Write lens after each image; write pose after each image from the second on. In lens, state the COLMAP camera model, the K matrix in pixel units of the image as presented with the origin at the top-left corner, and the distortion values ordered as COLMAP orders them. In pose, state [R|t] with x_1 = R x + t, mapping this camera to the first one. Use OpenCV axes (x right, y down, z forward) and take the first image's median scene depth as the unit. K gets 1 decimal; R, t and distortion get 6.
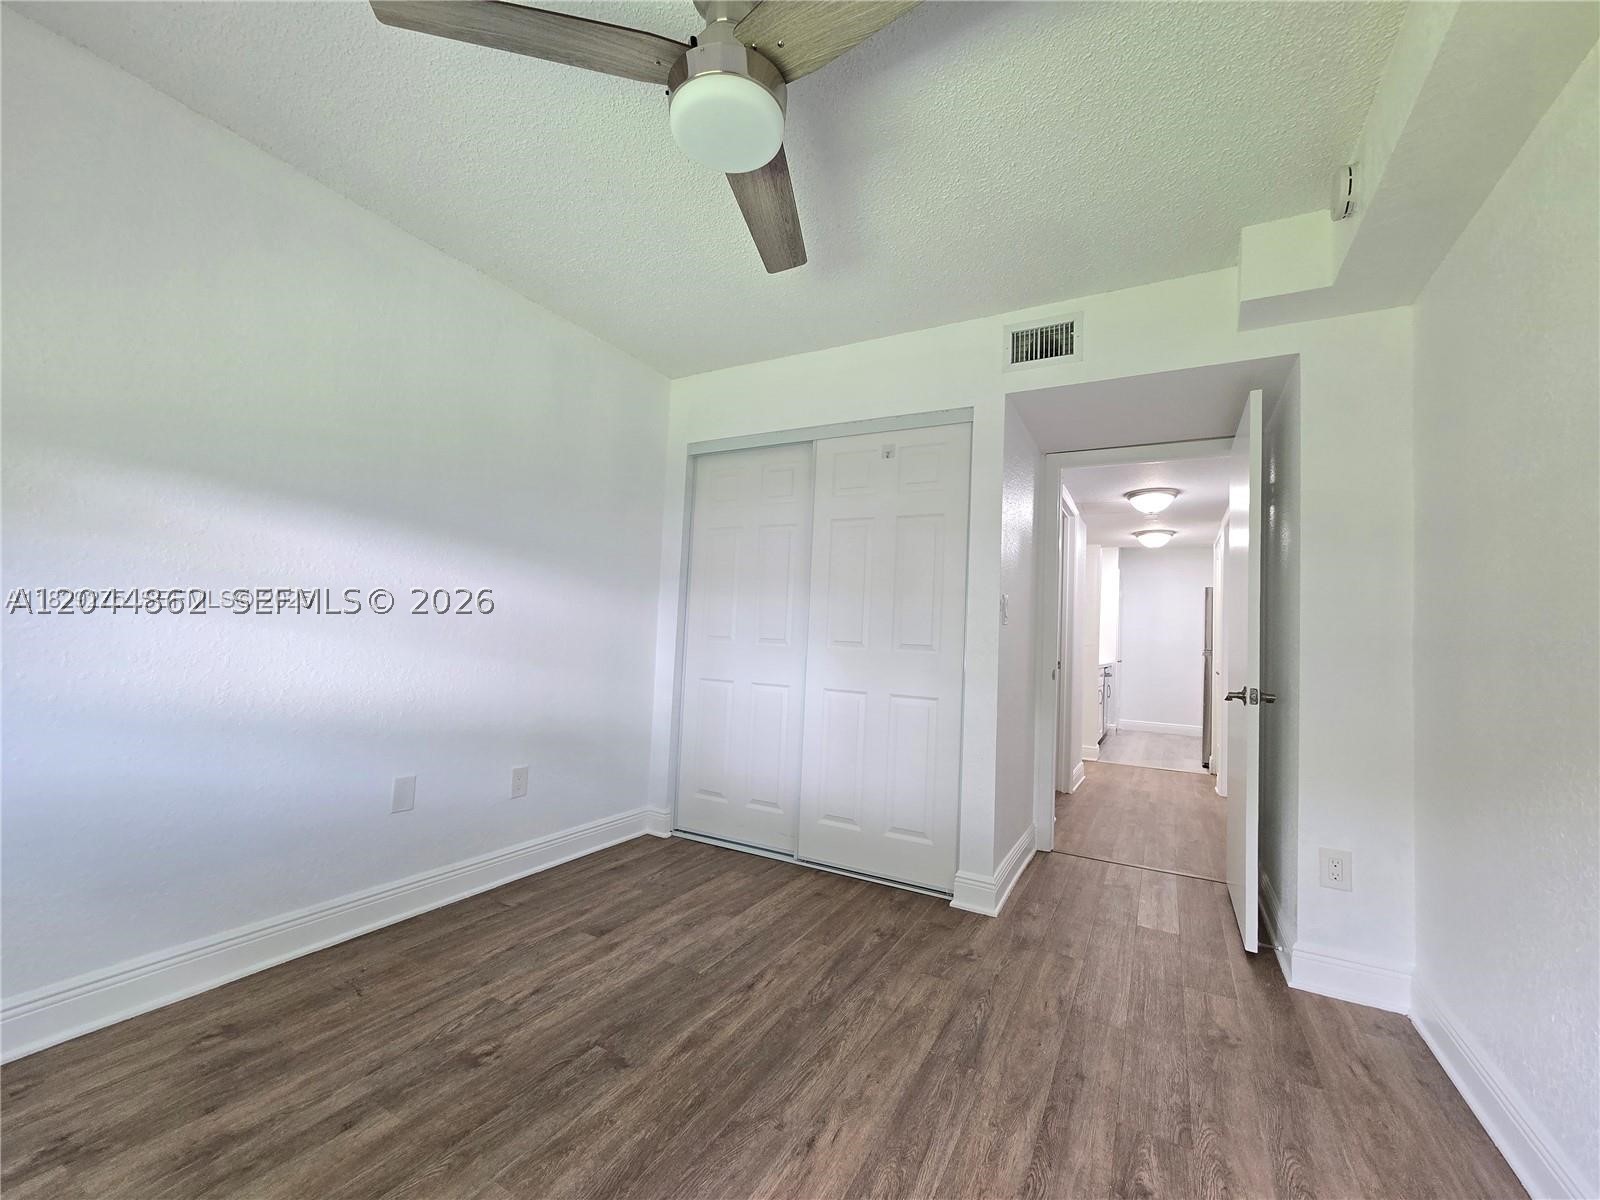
lens RADIAL K [[656.2, 0, 808.1], [0, 656.2, 599.2], [0, 0, 1]] dist [-0.007103, 0.002733]
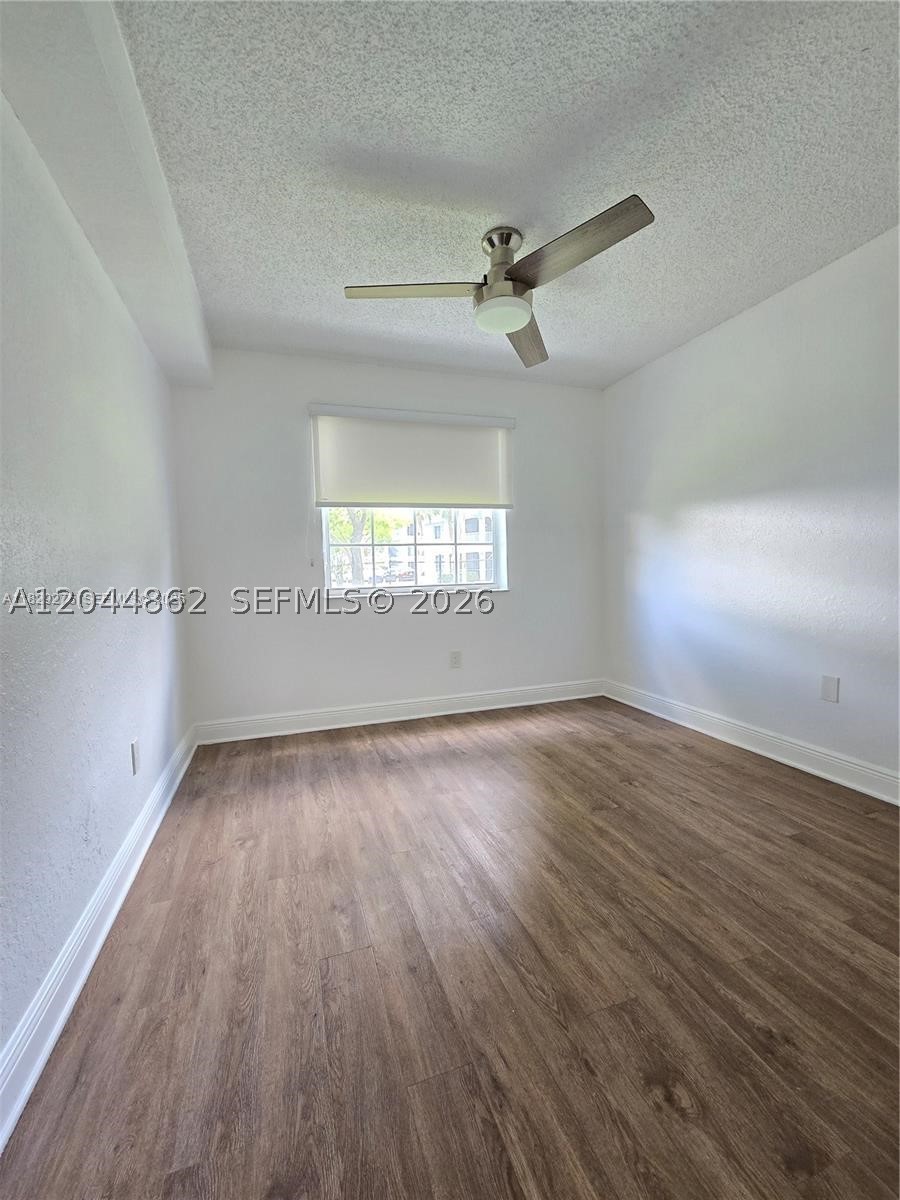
lens RADIAL K [[492.1, 0, 453.1], [0, 492.1, 600.8], [0, 0, 1]] dist [-0.007103, 0.002733]
pose [[-0.669822, 0.026502, -0.742049, 0.783834], [0.041433, 0.999140, -0.001716, 0.098943], [0.741365, -0.031894, -0.670344, 1.319468]]
